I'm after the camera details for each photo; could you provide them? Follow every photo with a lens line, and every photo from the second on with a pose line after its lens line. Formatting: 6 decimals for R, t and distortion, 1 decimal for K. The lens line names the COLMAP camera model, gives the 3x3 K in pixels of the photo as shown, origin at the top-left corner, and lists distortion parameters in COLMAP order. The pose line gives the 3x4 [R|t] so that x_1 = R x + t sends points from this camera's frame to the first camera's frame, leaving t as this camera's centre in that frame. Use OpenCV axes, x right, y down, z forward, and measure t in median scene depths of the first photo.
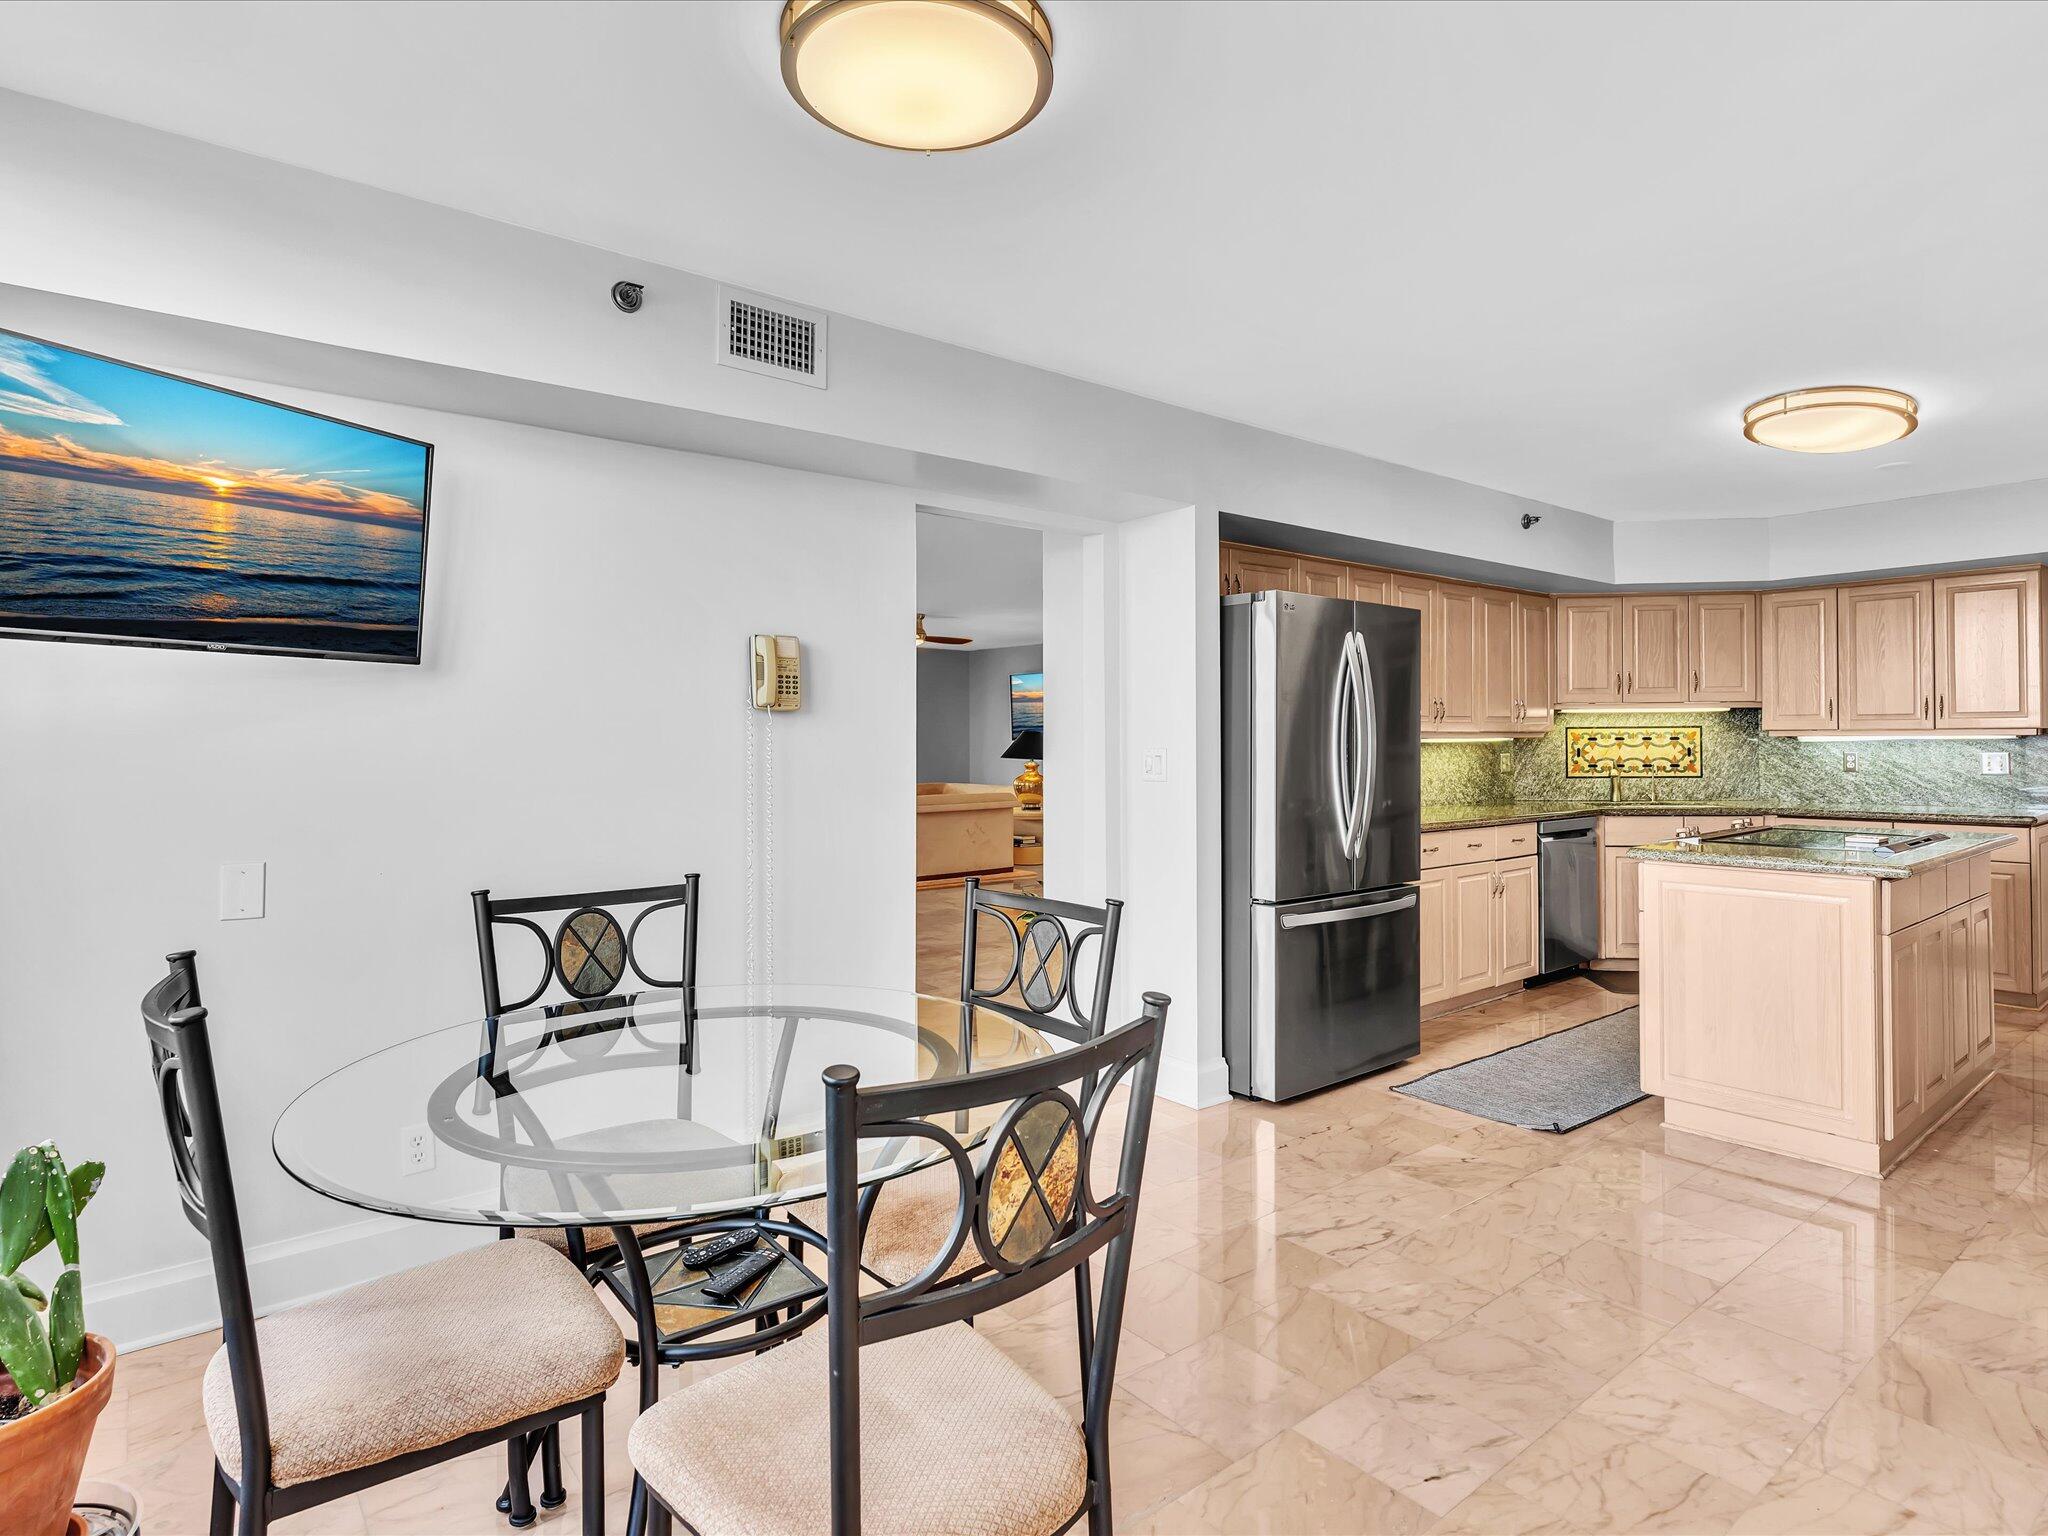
lens RADIAL K [[1158.7, 0, 1016.5], [0, 1158.7, 736.0], [0, 0, 1]] dist [0.003712, 0.003801]
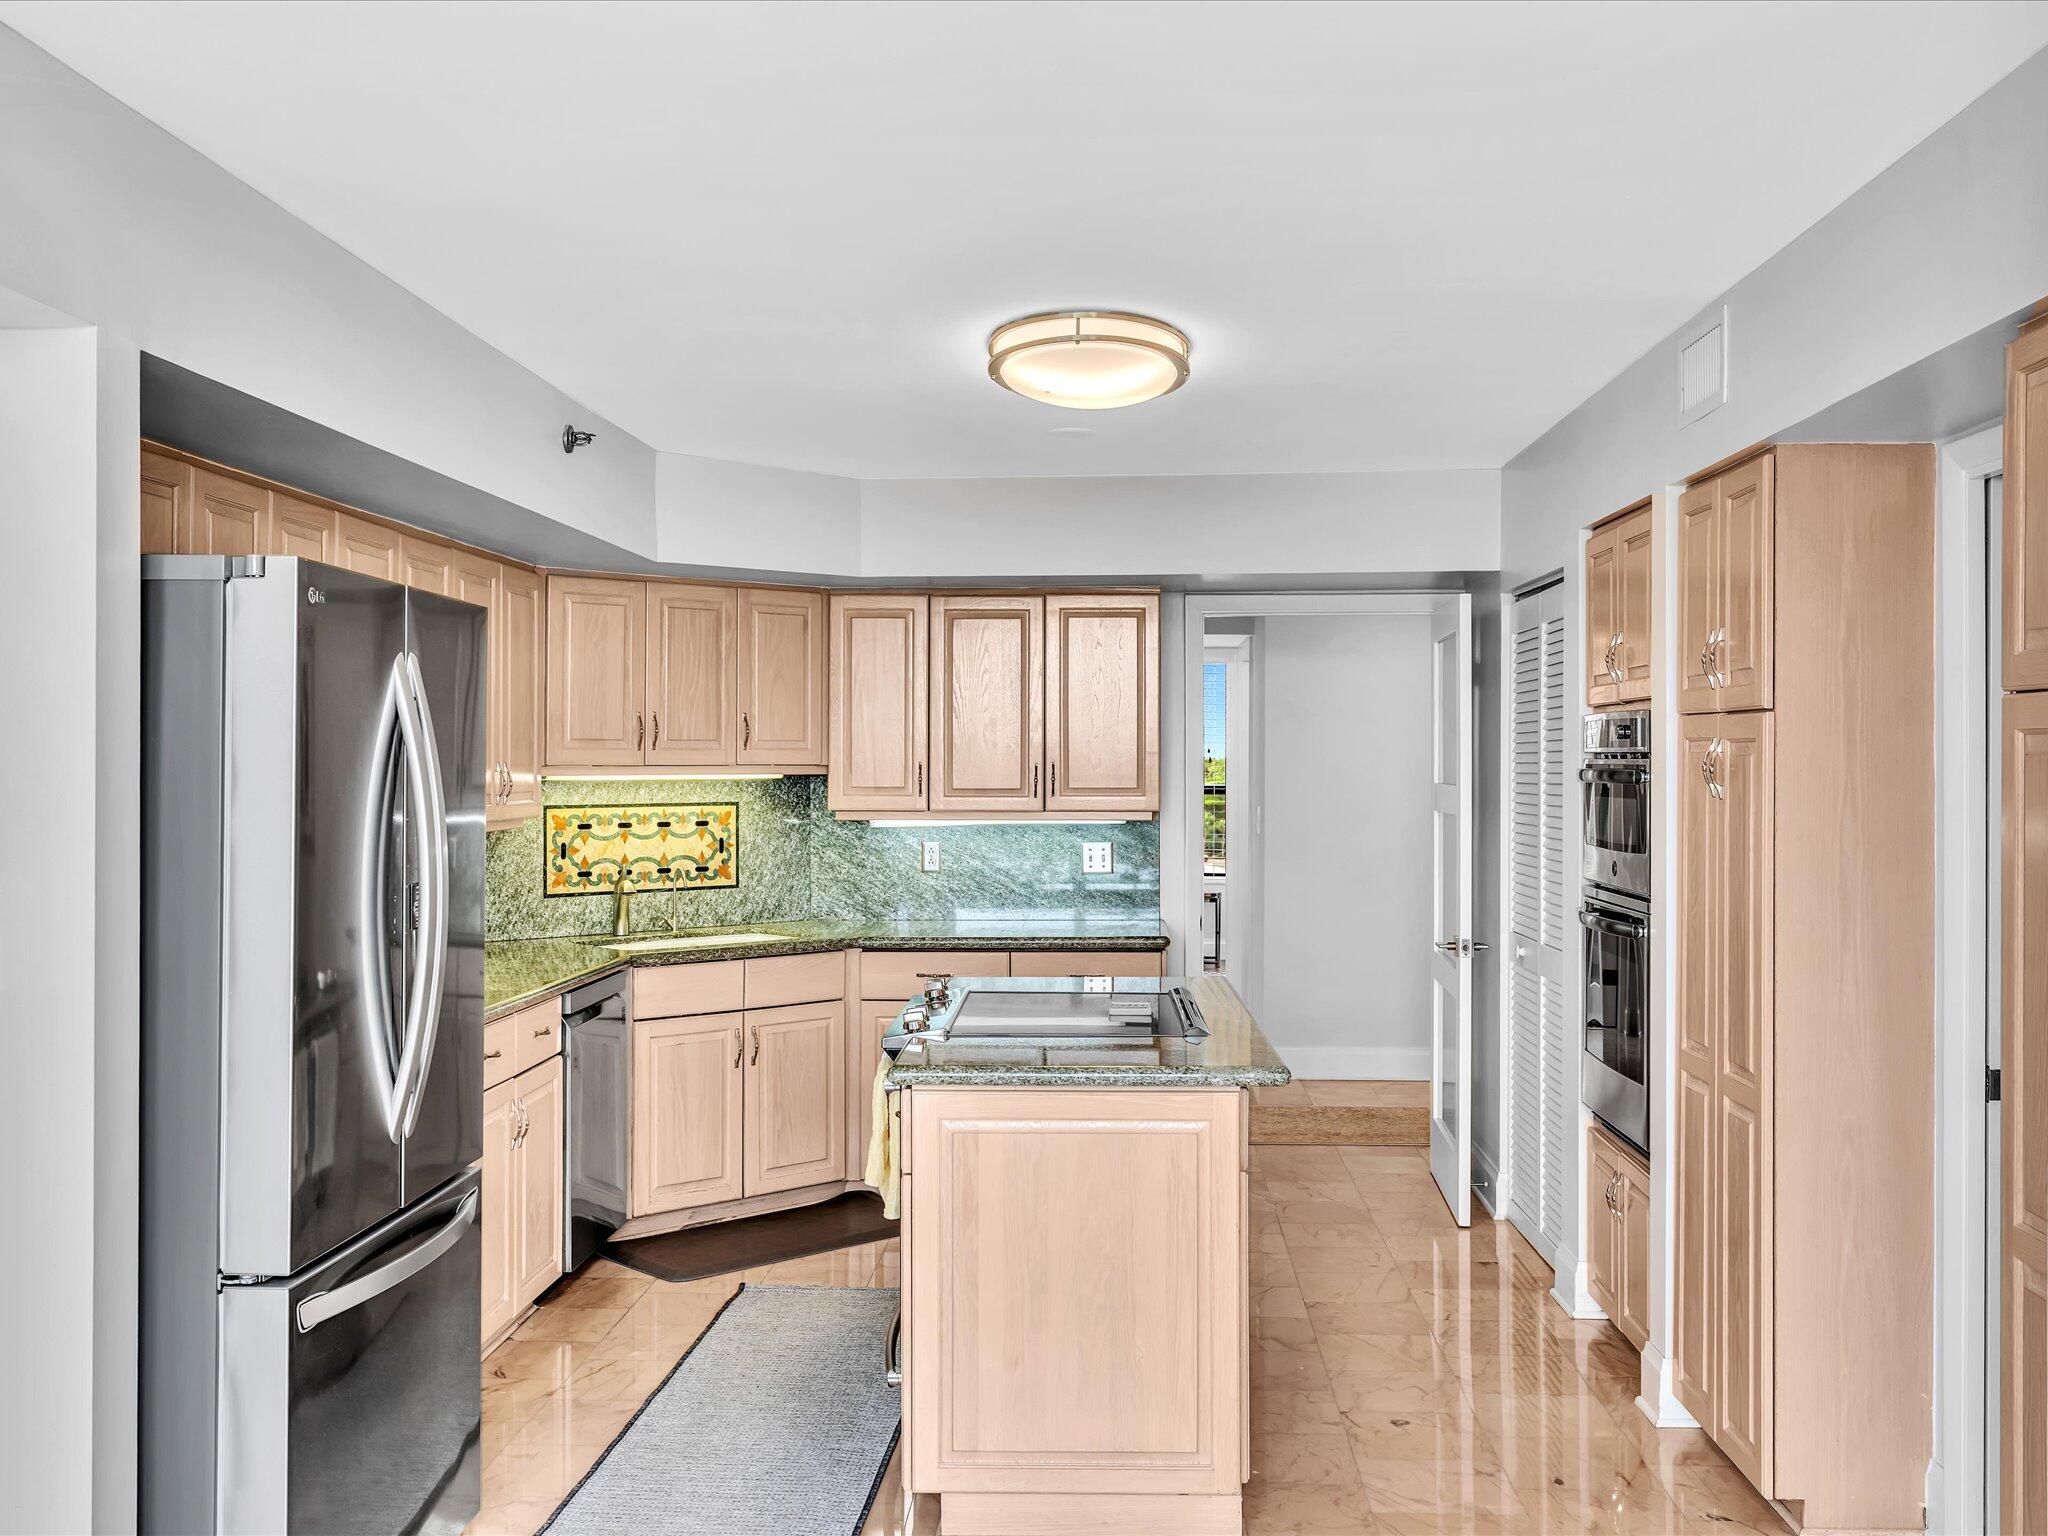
lens RADIAL K [[2034.4, 0, 1096.0], [0, 2034.4, 766.6], [0, 0, 1]] dist [0.016325, 0.000000]
pose [[0.648667, 0.003966, 0.761062, -0.123572], [-0.009611, 0.999949, 0.002981, -0.040207], [-0.761012, -0.009248, 0.648672, 0.209313]]
